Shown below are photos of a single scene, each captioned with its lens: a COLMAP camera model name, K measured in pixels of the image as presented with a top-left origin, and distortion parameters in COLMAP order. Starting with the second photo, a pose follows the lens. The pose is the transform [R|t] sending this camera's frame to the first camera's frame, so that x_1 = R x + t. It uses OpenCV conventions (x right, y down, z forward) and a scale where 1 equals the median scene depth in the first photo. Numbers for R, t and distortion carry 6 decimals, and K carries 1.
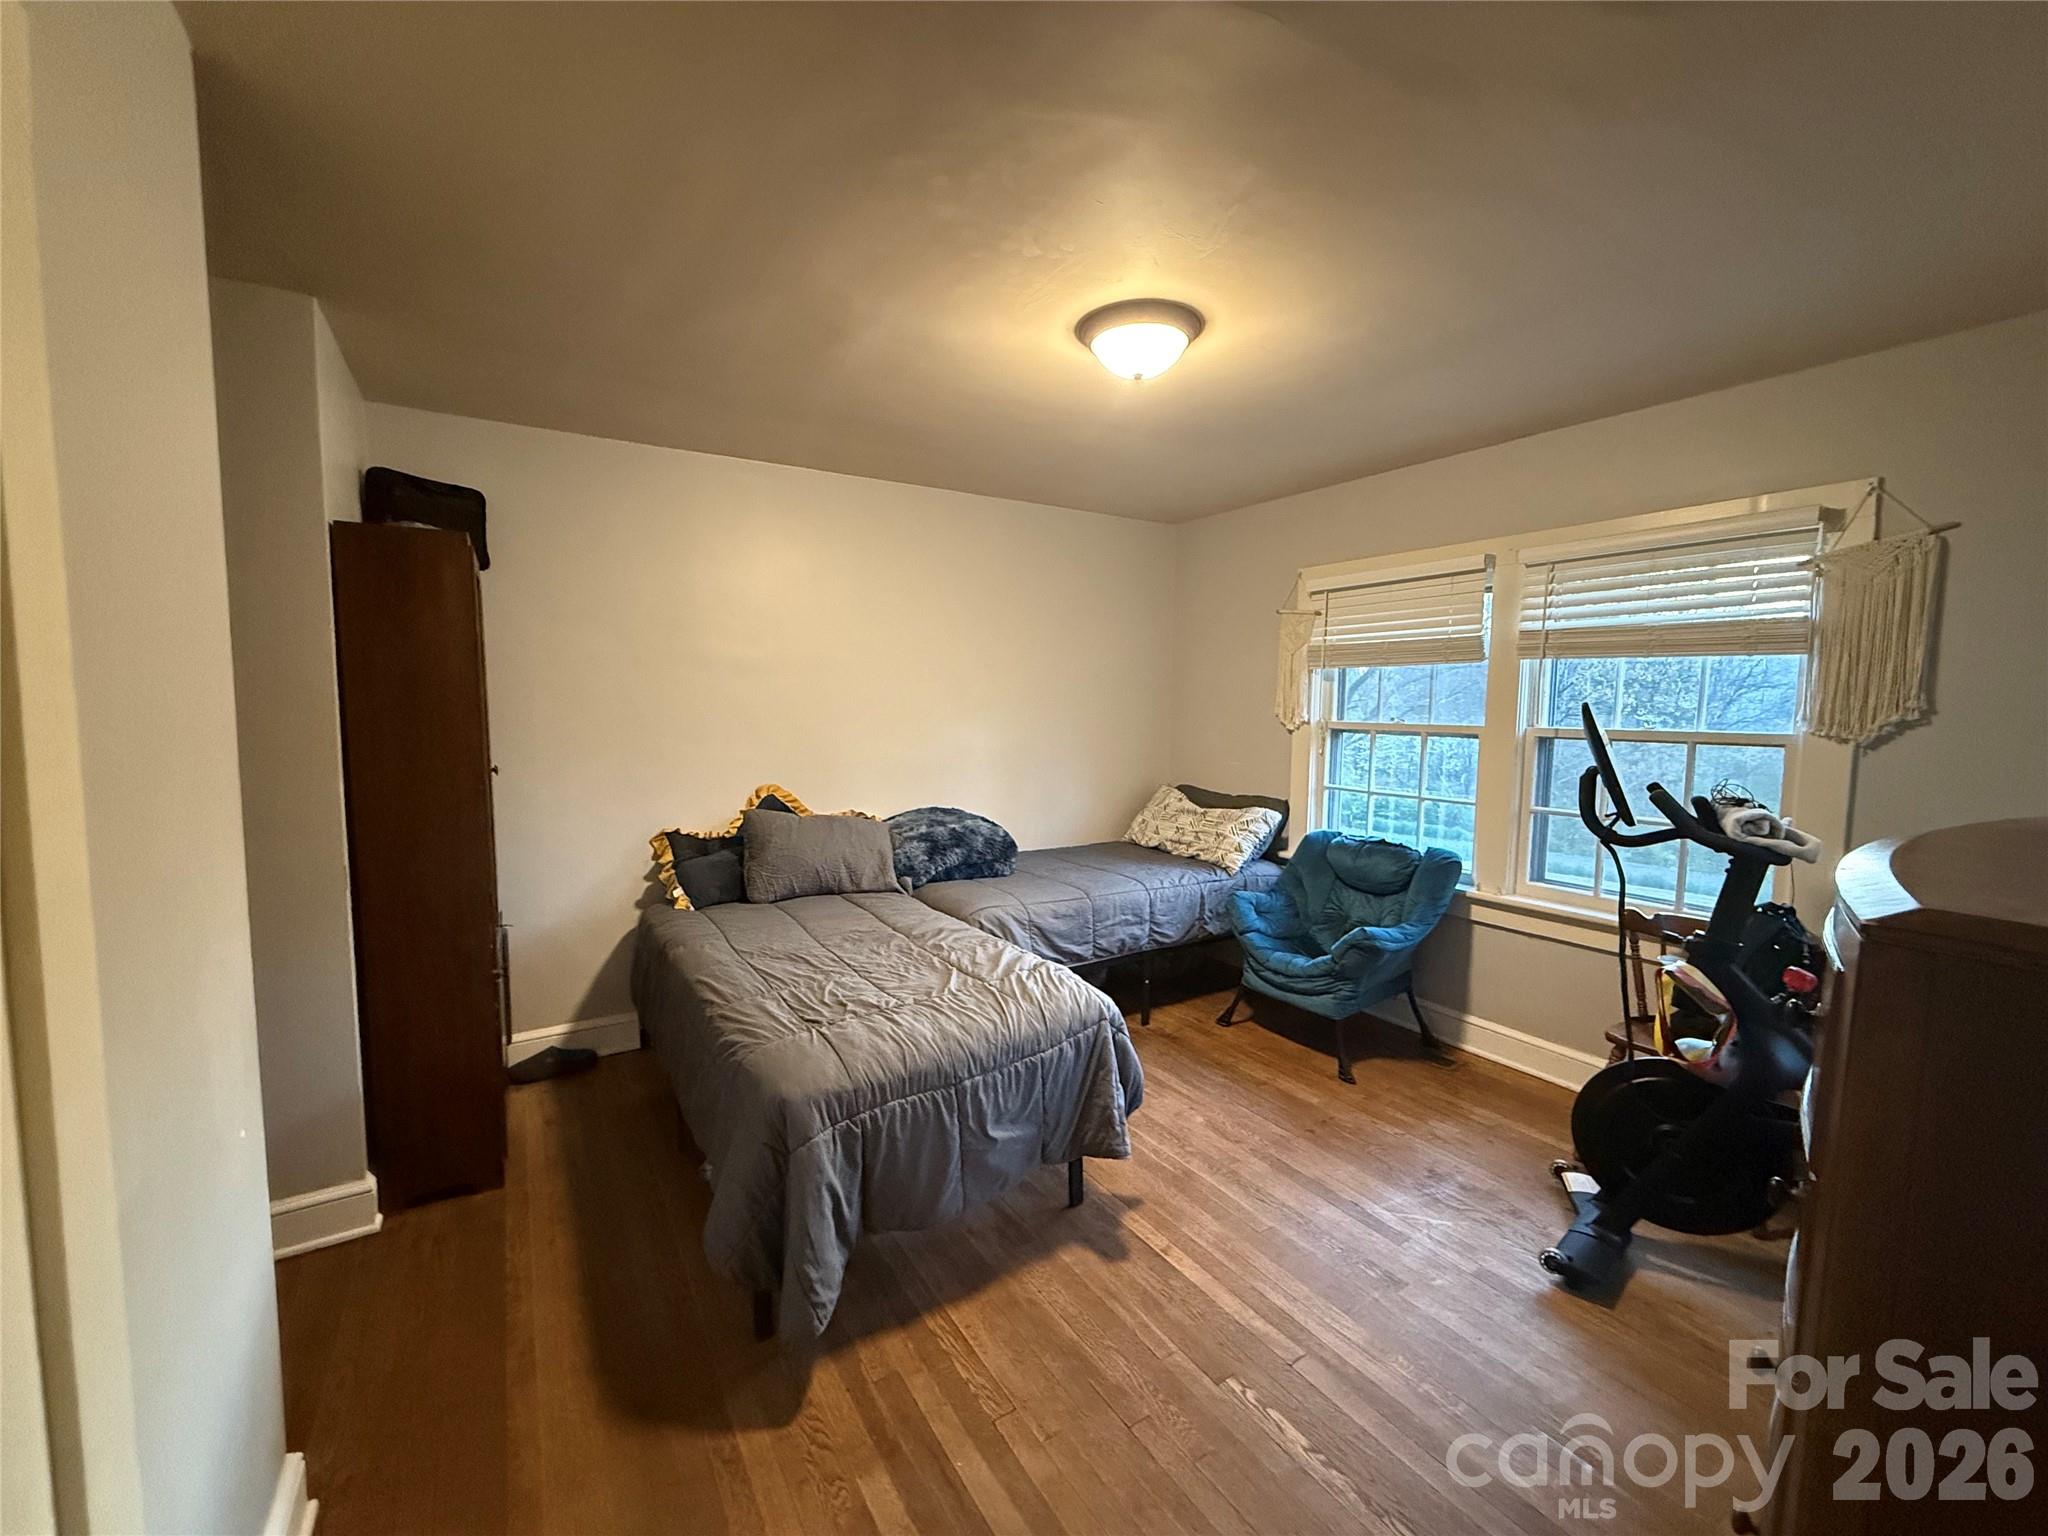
lens RADIAL K [[815.8, 0, 1021.0], [0, 815.8, 769.9], [0, 0, 1]] dist [-0.000135, 0.000145]
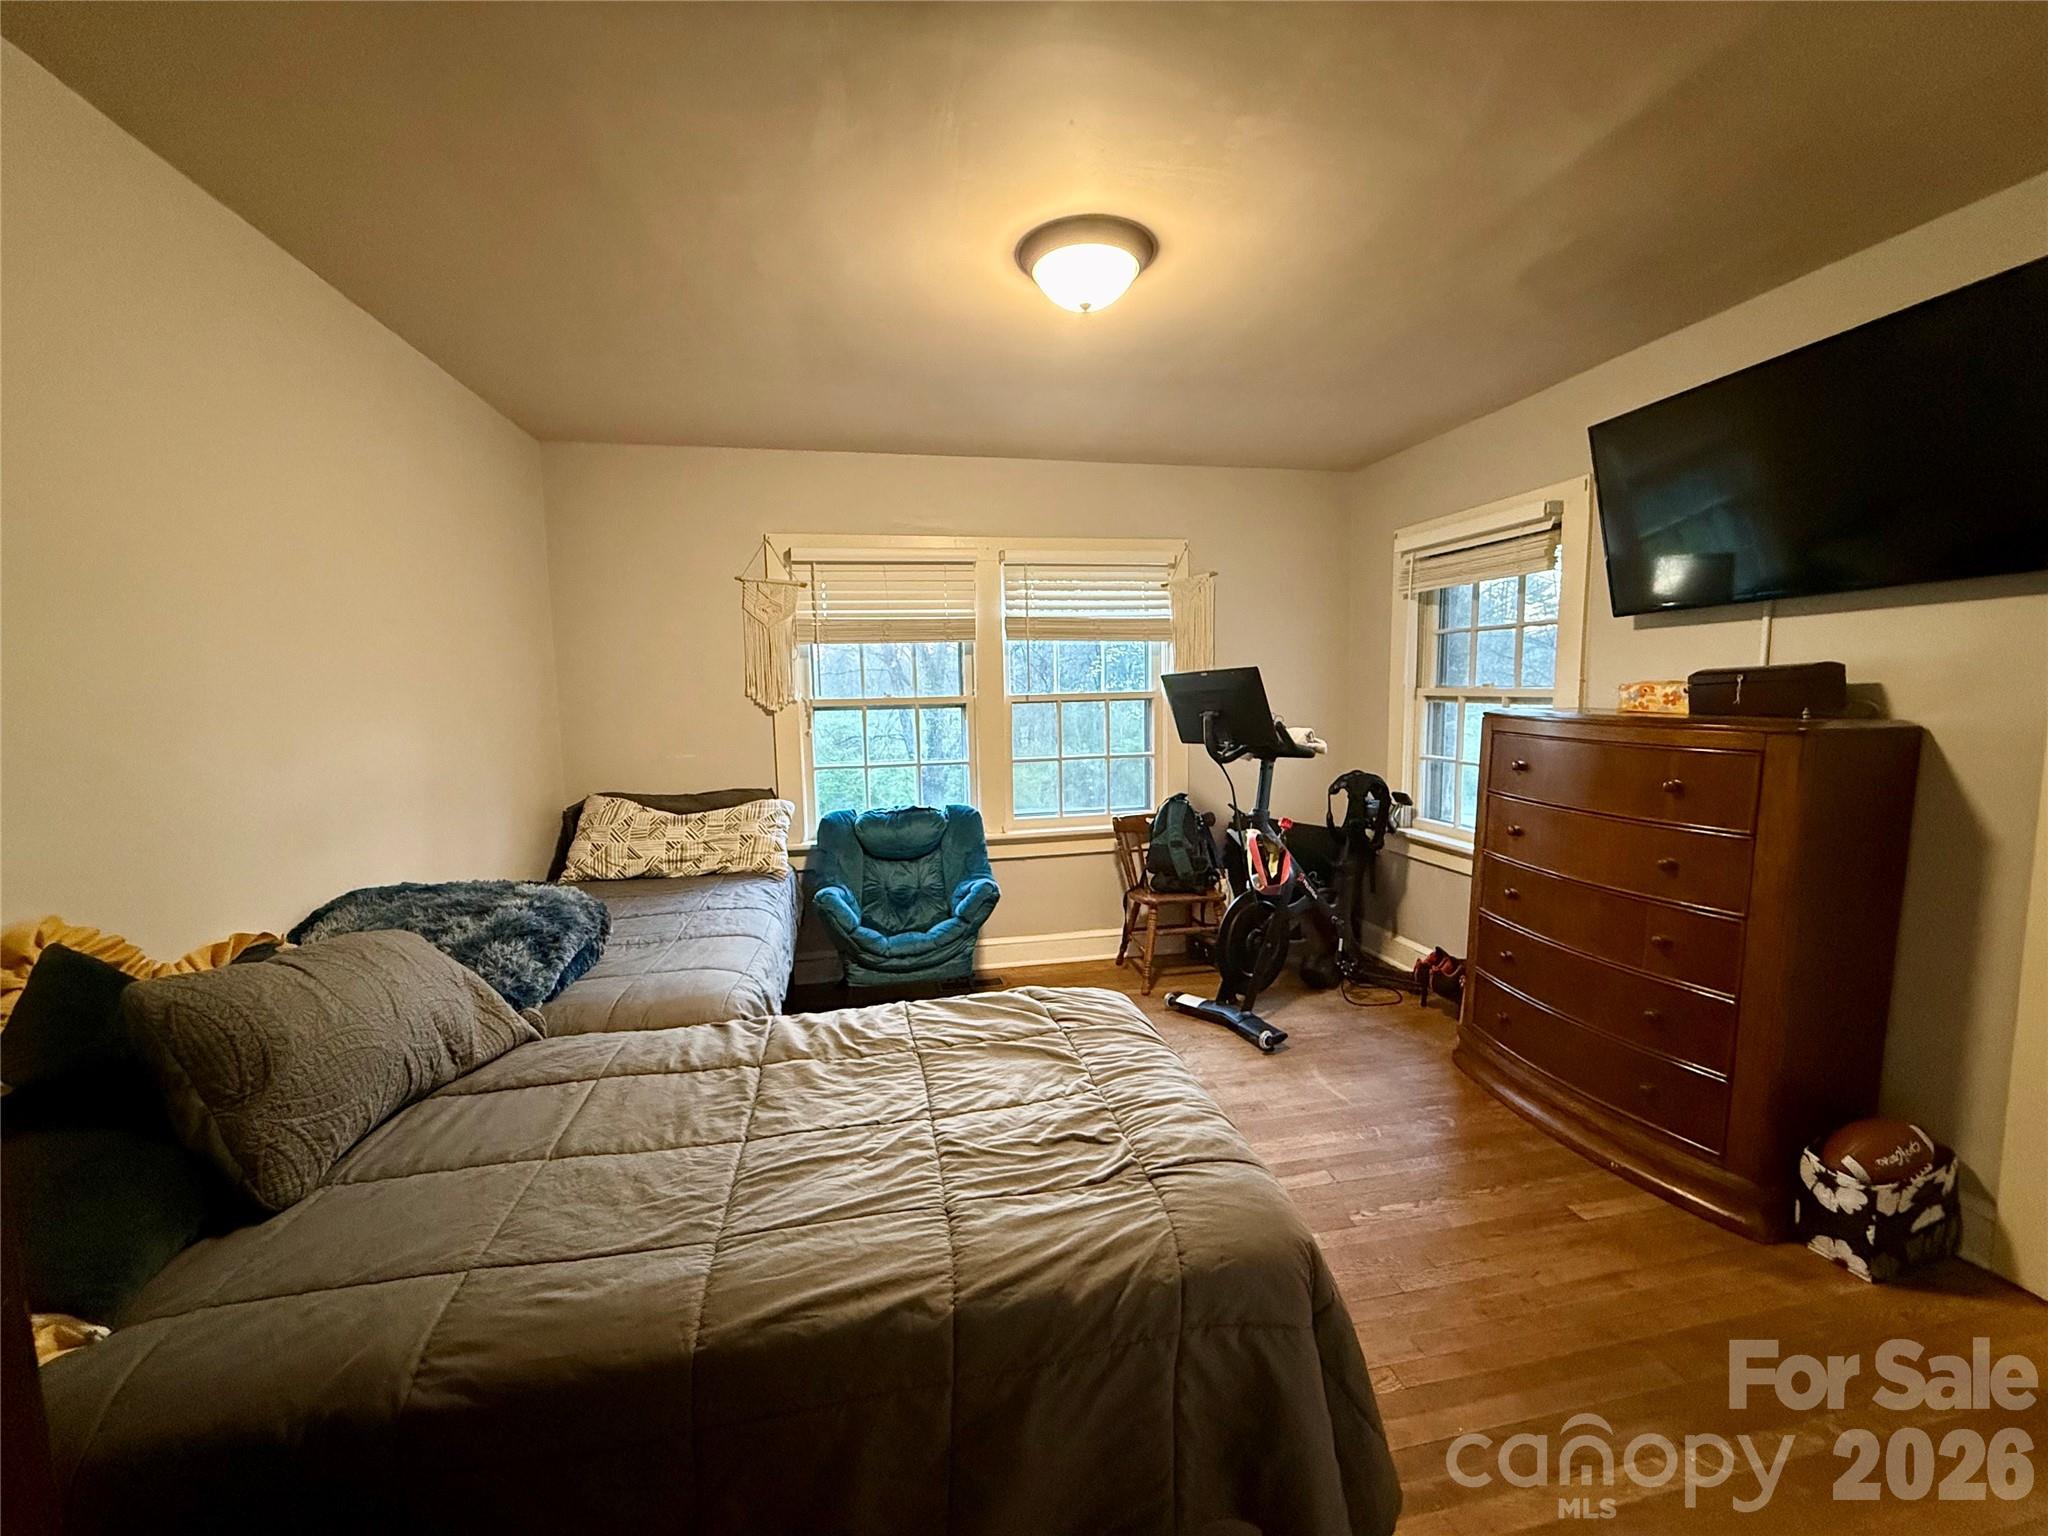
lens RADIAL K [[815.8, 0, 1023.7], [0, 815.8, 770.0], [0, 0, 1]] dist [-0.000135, 0.000145]
pose [[0.356981, -0.110238, 0.927584, -0.523792], [0.098925, 0.991889, 0.079809, -0.035304], [-0.928859, 0.063271, 0.364991, 0.516176]]
